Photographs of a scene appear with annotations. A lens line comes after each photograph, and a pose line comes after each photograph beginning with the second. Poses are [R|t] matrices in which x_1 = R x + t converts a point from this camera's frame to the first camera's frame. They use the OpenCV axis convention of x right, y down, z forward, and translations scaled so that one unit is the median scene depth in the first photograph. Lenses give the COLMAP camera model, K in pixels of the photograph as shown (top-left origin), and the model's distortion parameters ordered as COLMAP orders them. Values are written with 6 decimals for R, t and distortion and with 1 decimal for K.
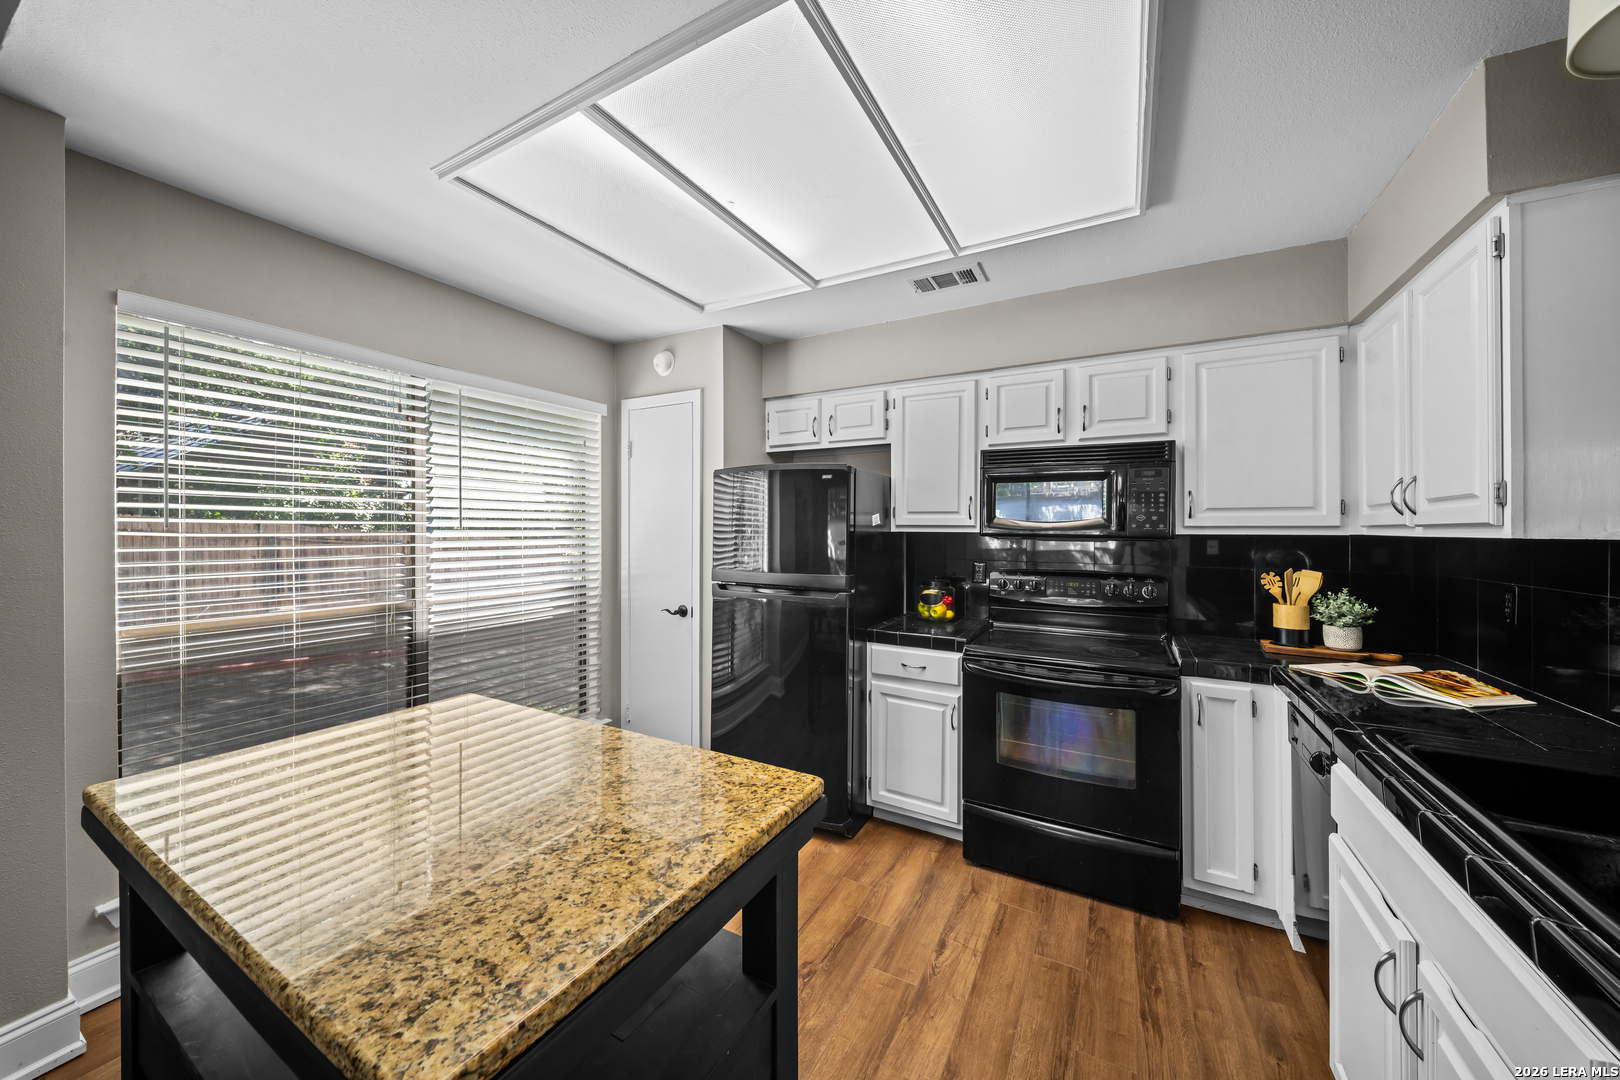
lens RADIAL K [[561.6, 0, 808.1], [0, 561.6, 543.6], [0, 0, 1]] dist [0.008682, -0.000049]
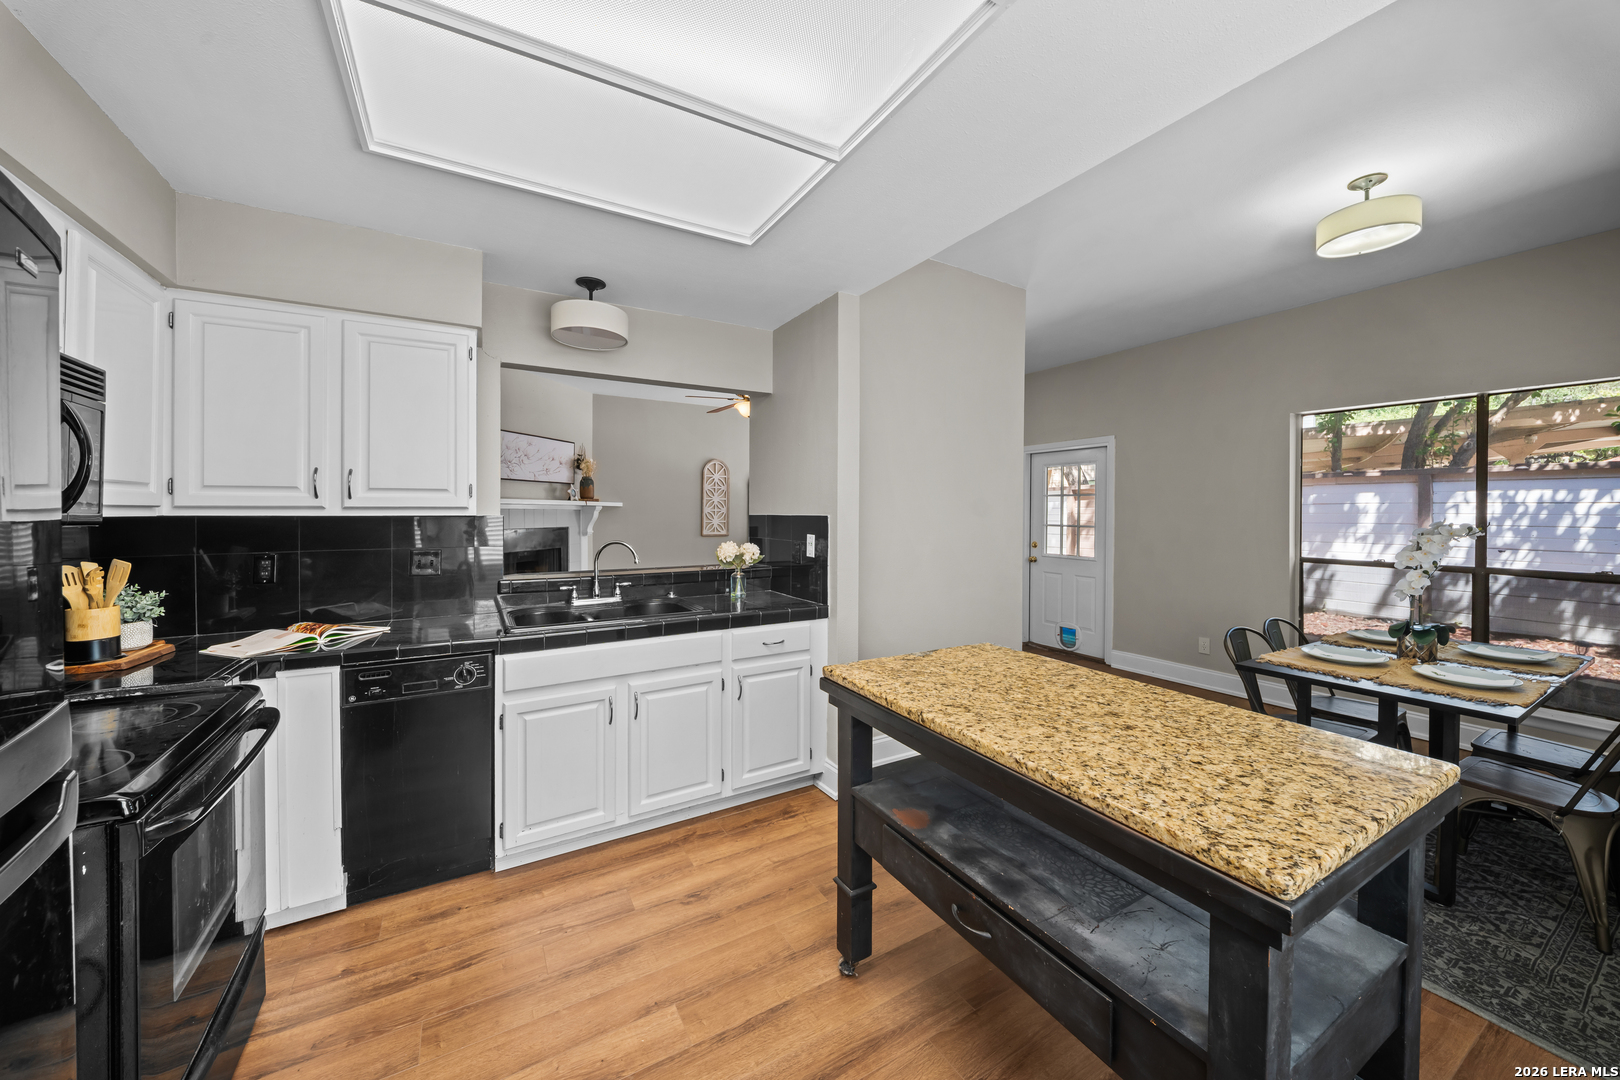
lens RADIAL K [[565.6, 0, 807.8], [0, 565.6, 512.0], [0, 0, 1]] dist [-0.010550, -0.004186]
pose [[-0.859577, -0.010492, 0.510898, -0.303922], [0.002514, 0.999690, 0.024760, -0.031211], [-0.511000, 0.022567, -0.859285, 0.958796]]
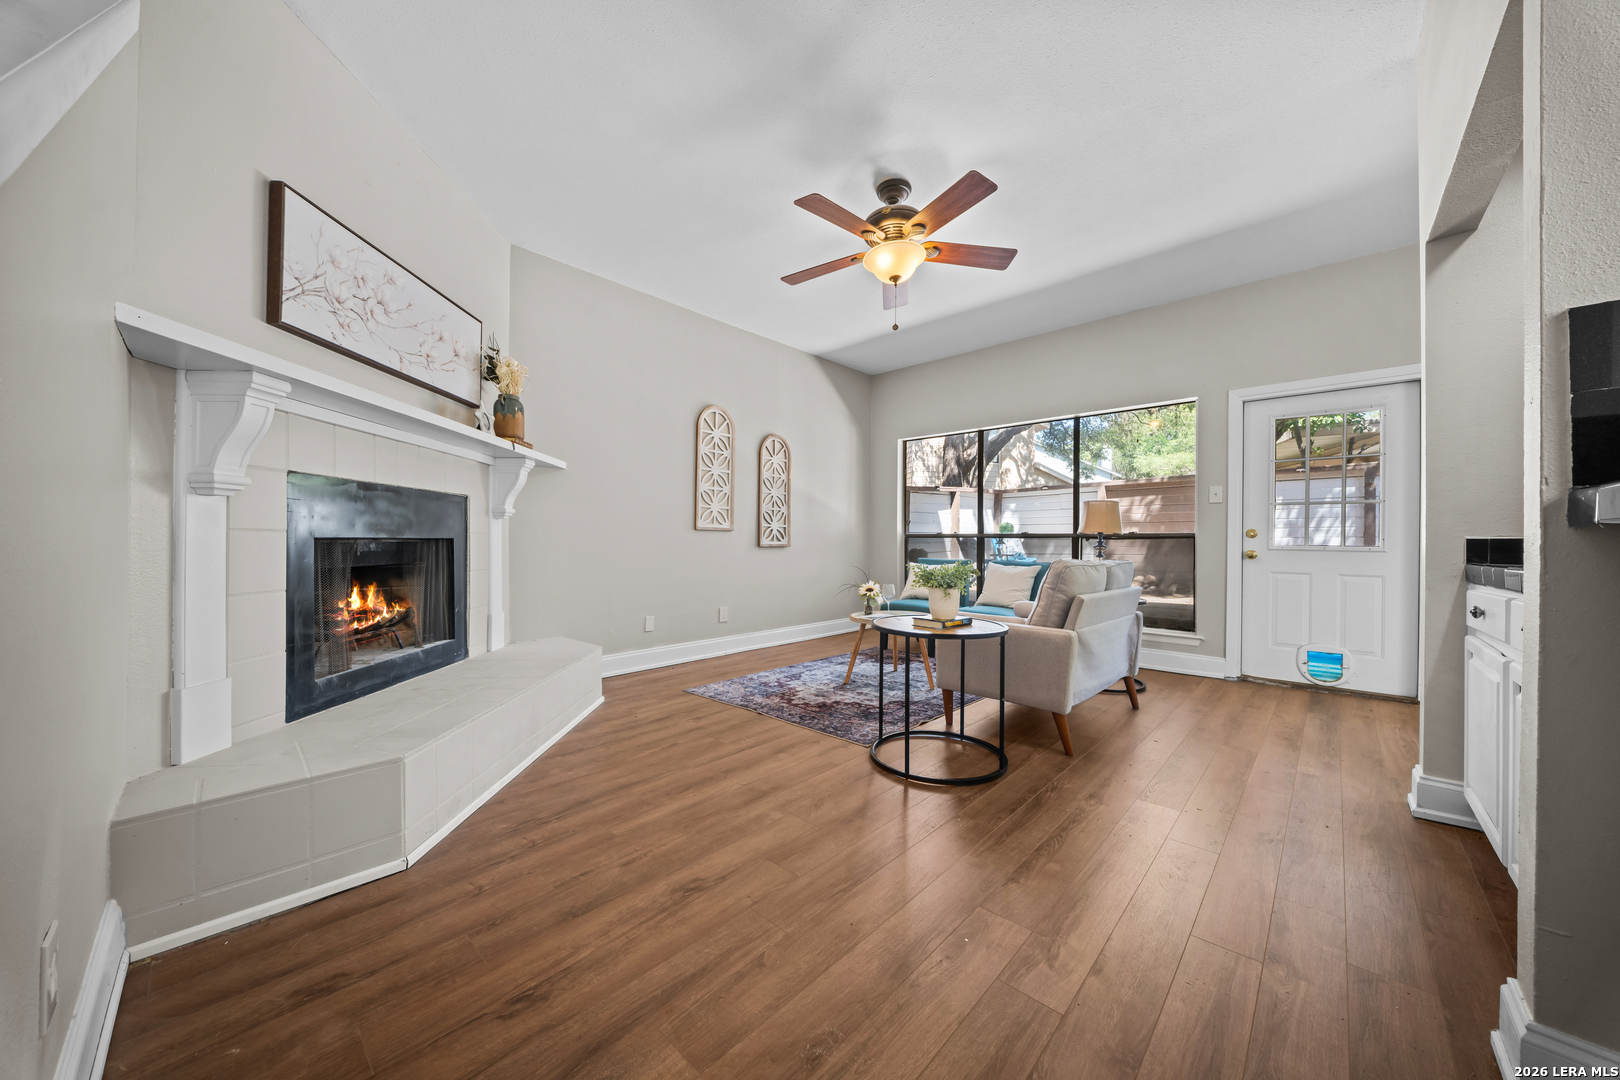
lens RADIAL K [[558.1, 0, 813.7], [0, 558.1, 536.4], [0, 0, 1]] dist [-0.000911, -0.000131]
pose [[-0.972160, -0.011197, 0.234049, 0.897465], [-0.007361, 0.999824, 0.017253, 0.151183], [-0.234201, 0.015050, -0.972072, 0.326385]]
